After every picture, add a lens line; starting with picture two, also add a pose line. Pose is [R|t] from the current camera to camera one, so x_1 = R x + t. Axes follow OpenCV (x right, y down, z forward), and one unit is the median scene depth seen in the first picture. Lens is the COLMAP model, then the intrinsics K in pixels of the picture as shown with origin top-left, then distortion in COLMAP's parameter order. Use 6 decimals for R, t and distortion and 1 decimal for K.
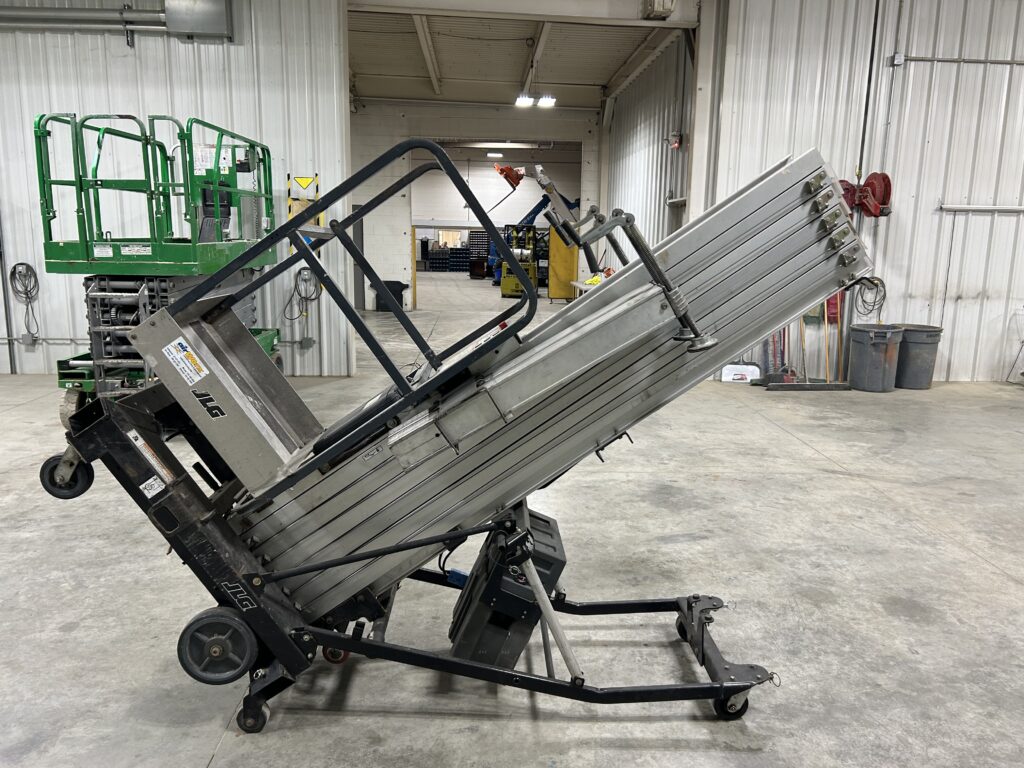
lens RADIAL K [[769.6, 0, 517.6], [0, 769.6, 379.7], [0, 0, 1]] dist [0.055507, -0.053029]
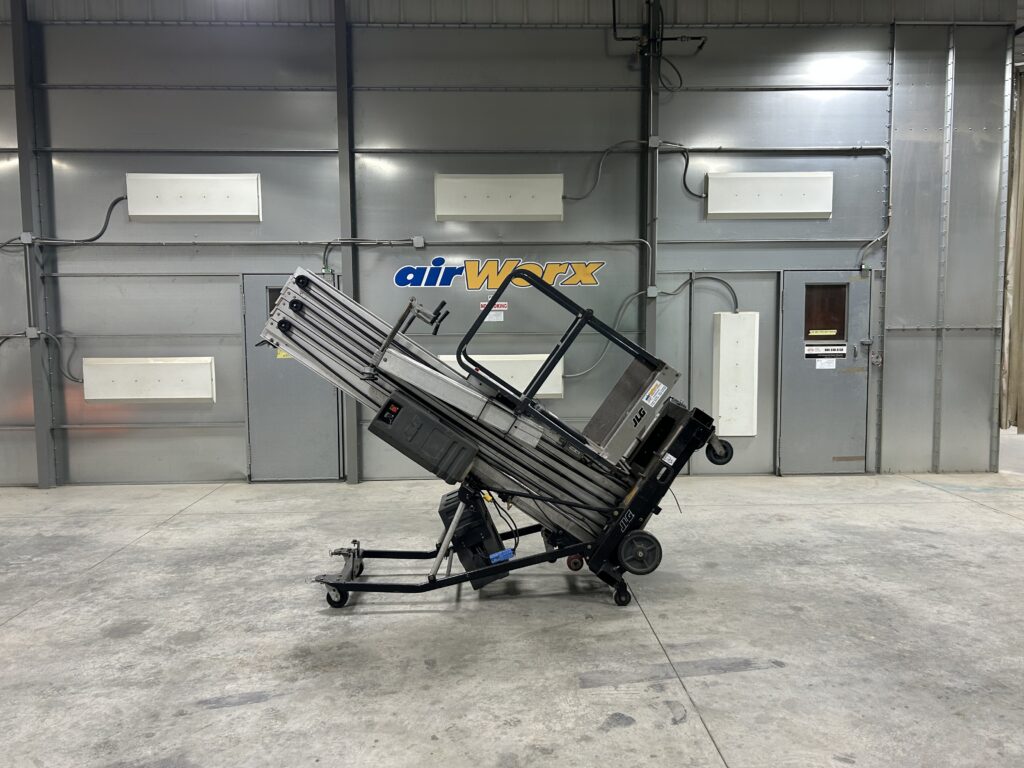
lens RADIAL K [[769.6, 0, 503.0], [0, 769.6, 385.9], [0, 0, 1]] dist [0.055507, -0.053029]
pose [[-0.999735, -0.010049, 0.020724, -0.051589], [-0.004143, 0.963584, 0.267373, -0.224757], [-0.022656, 0.267216, -0.963370, 1.210577]]
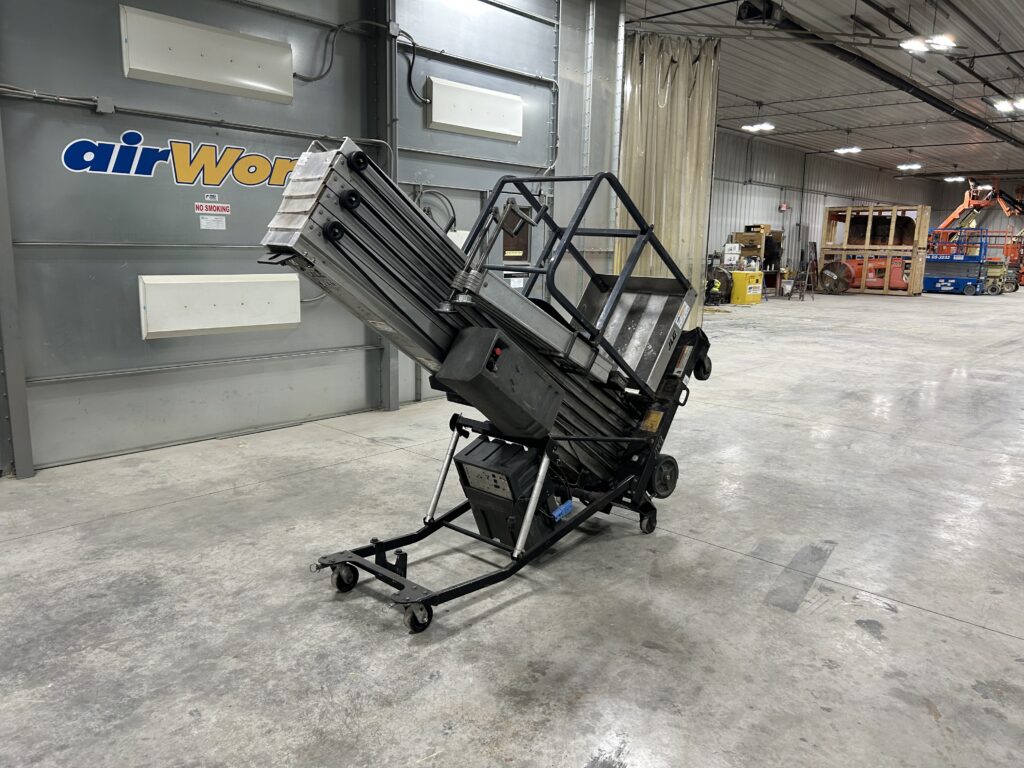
lens RADIAL K [[769.6, 0, 513.2], [0, 769.6, 392.5], [0, 0, 1]] dist [0.055507, -0.053029]
pose [[-0.712178, 0.102218, -0.694517, 0.433580], [-0.161999, 0.938708, 0.304276, -0.147873], [0.683051, 0.329209, -0.651968, 0.890506]]
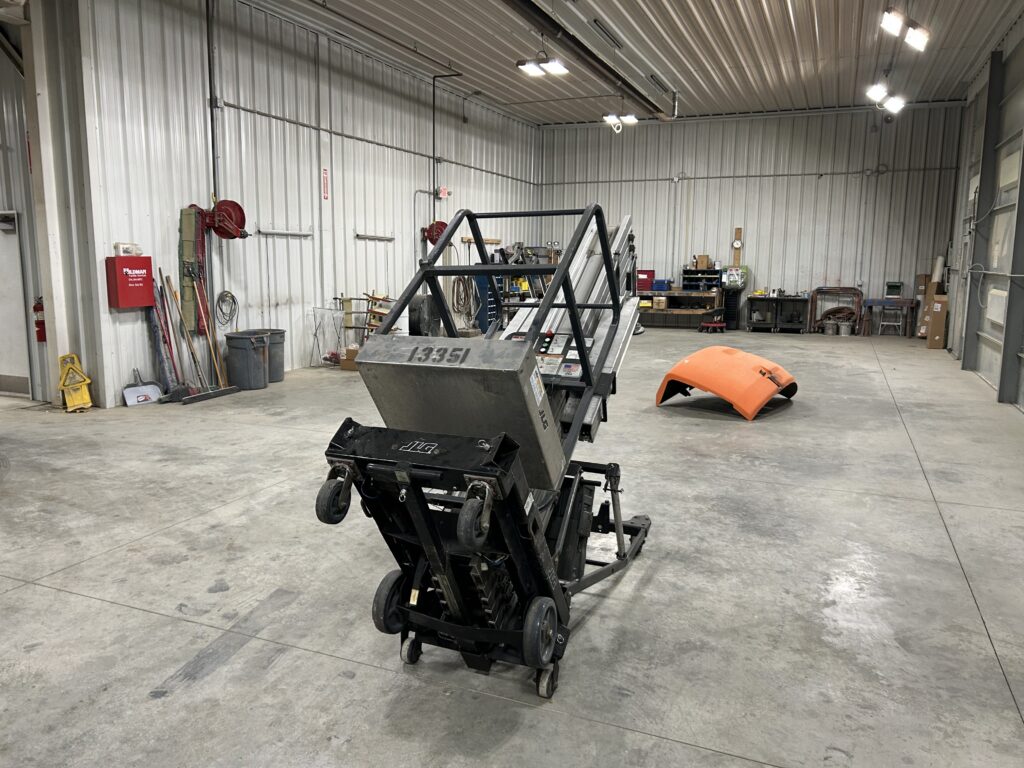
lens RADIAL K [[769.6, 0, 507.2], [0, 769.6, 378.7], [0, 0, 1]] dist [0.055507, -0.053029]
pose [[0.433421, -0.153688, 0.887990, -0.584508], [0.167290, 0.981946, 0.088296, -0.056863], [-0.885528, 0.110282, 0.451307, 0.210992]]
